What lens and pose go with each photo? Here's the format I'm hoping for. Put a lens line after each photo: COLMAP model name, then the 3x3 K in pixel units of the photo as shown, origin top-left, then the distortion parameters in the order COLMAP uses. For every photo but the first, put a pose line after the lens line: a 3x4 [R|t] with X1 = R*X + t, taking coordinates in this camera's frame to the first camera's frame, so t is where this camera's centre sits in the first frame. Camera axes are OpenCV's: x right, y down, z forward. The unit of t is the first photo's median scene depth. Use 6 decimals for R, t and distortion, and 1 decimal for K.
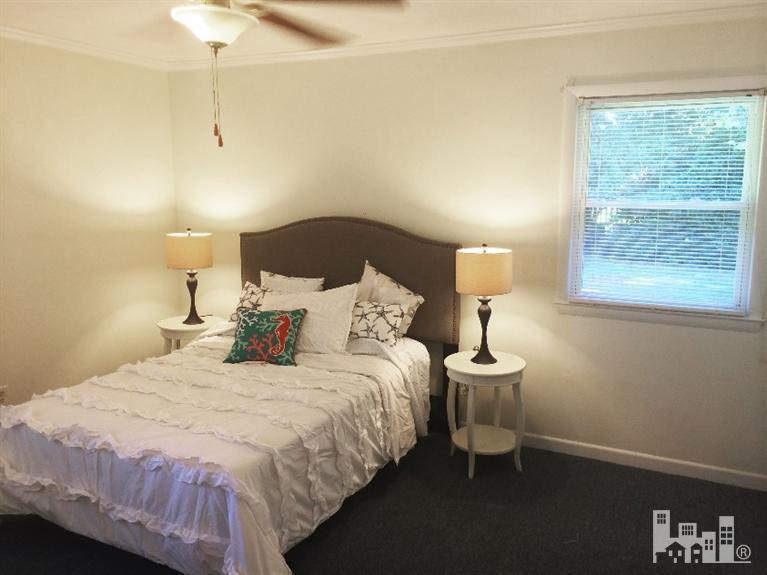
lens RADIAL K [[633.3, 0, 383.5], [0, 633.3, 287.5], [0, 0, 1]] dist [-0.002535, -0.101376]
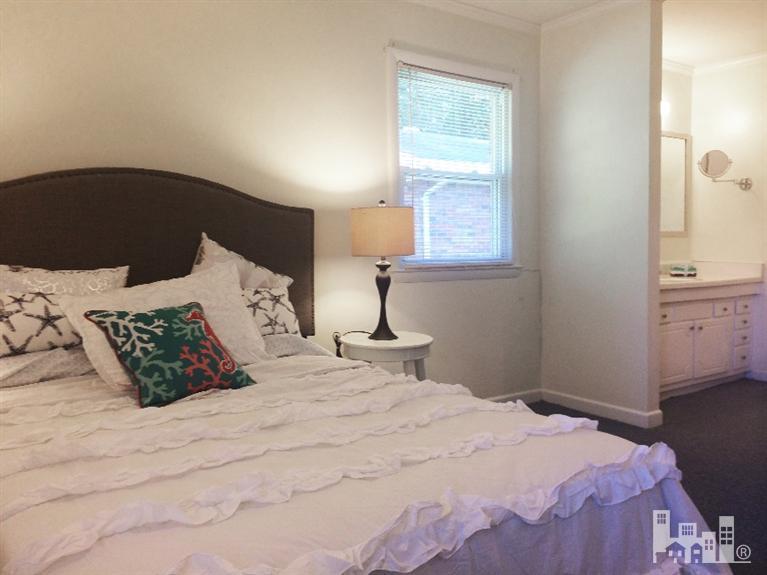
lens RADIAL K [[649.4, 0, 383.5], [0, 649.4, 287.5], [0, 0, 1]] dist [0.090769, -0.114487]
pose [[0.441913, -0.059647, 0.895073, -0.630472], [0.161097, 0.986843, -0.013774, 0.060590], [-0.882474, 0.150280, 0.445708, 0.593672]]
